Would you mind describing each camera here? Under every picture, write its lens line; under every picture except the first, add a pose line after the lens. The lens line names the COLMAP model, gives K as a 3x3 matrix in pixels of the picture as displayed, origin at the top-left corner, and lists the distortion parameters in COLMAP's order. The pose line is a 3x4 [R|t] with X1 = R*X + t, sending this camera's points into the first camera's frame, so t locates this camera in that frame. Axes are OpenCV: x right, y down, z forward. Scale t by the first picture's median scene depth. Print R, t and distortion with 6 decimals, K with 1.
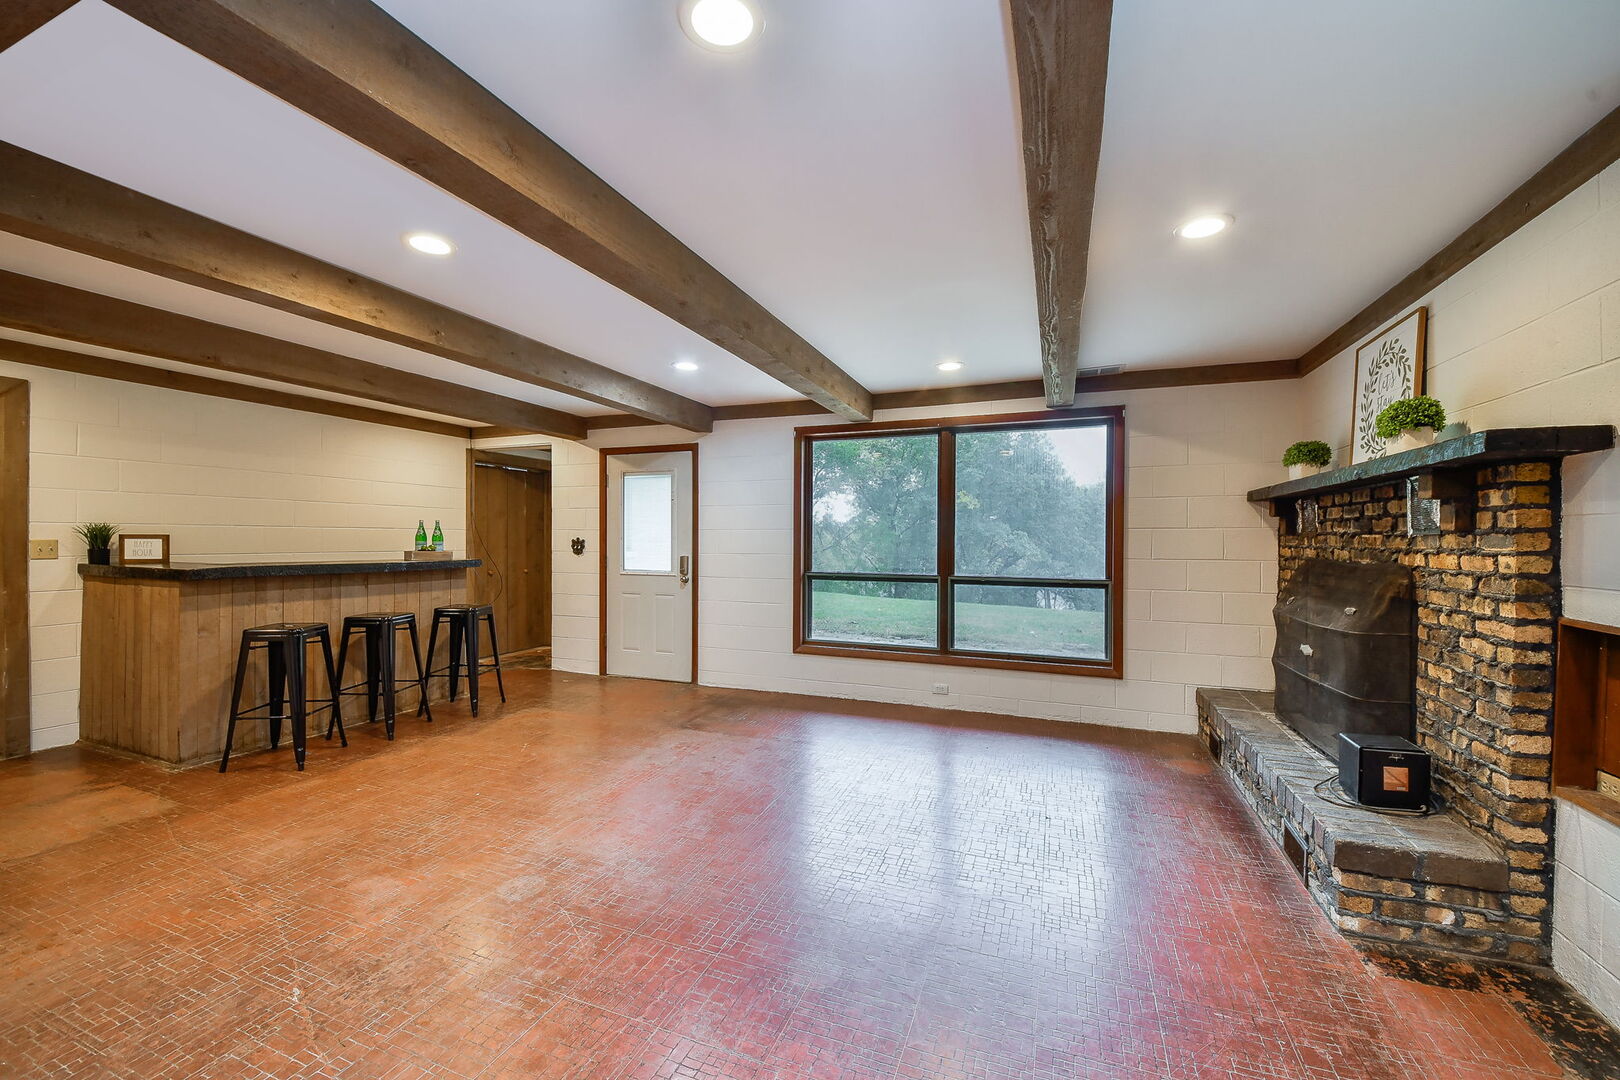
lens RADIAL K [[639.0, 0, 810.0], [0, 639.0, 540.0], [0, 0, 1]] dist [-0.000868, -0.000172]
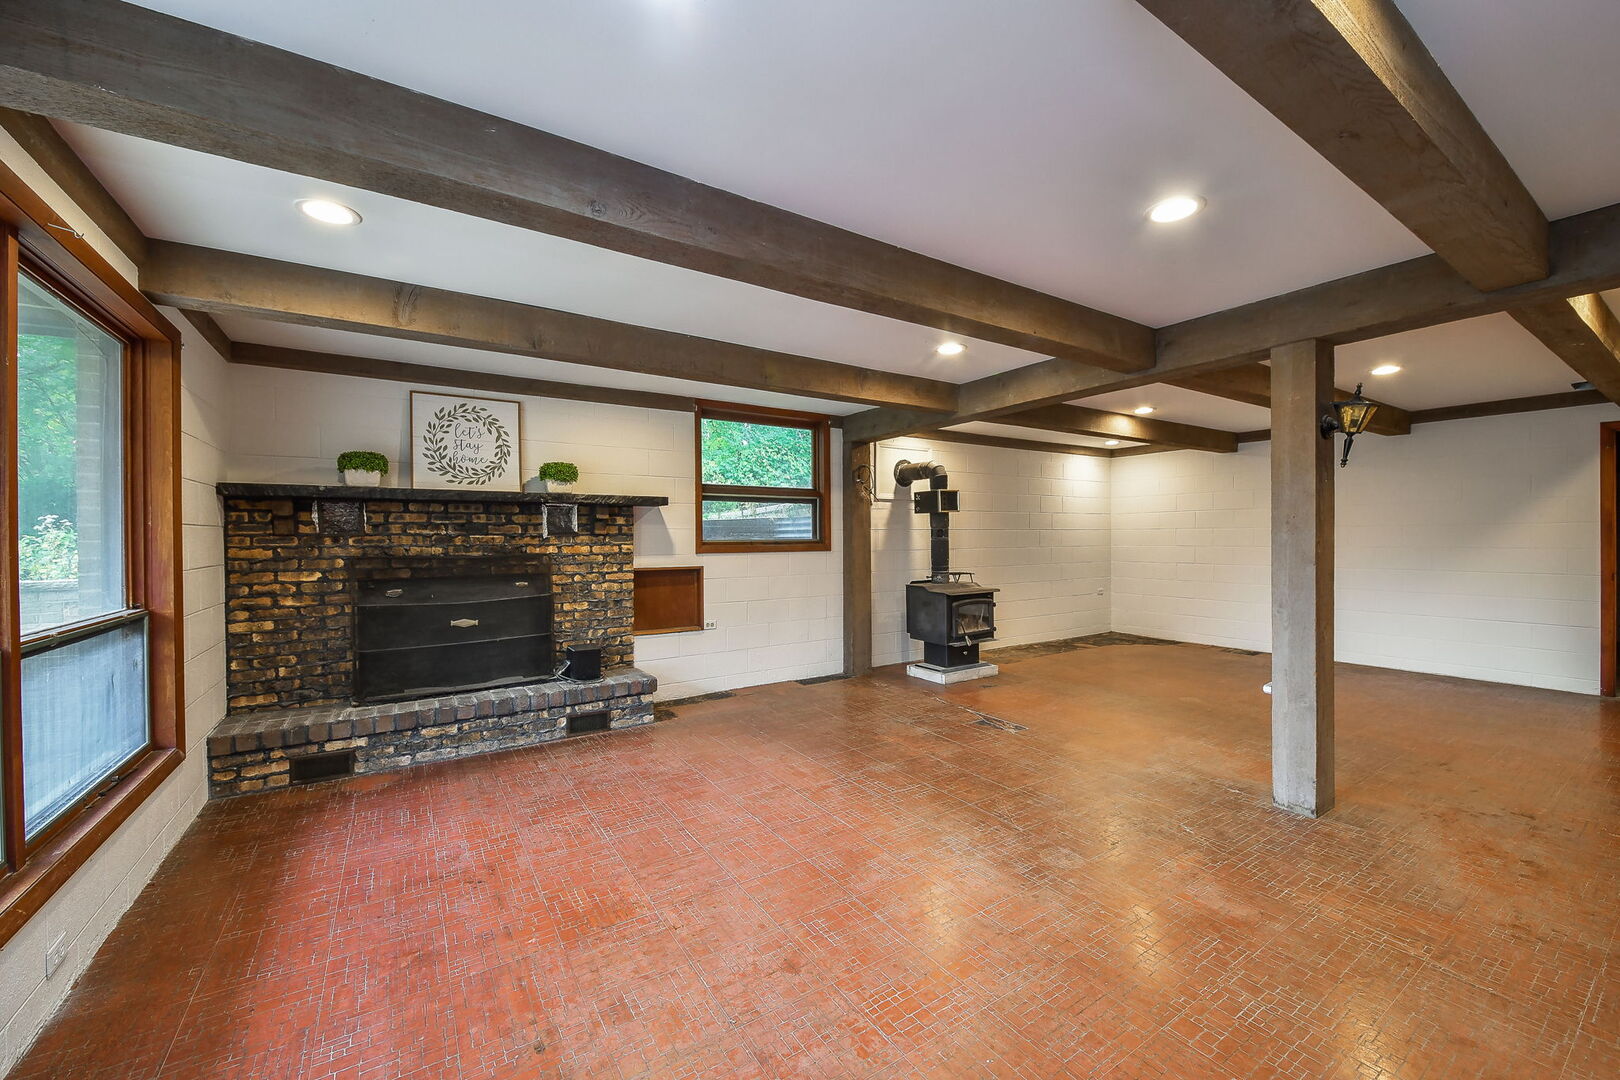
lens RADIAL K [[639.0, 0, 810.0], [0, 639.0, 540.0], [0, 0, 1]] dist [-0.000868, -0.000172]
pose [[-0.815139, -0.000645, 0.579265, -0.727693], [0.005392, 0.999948, 0.008701, -0.009059], [-0.579240, 0.010216, -0.815093, 2.117267]]
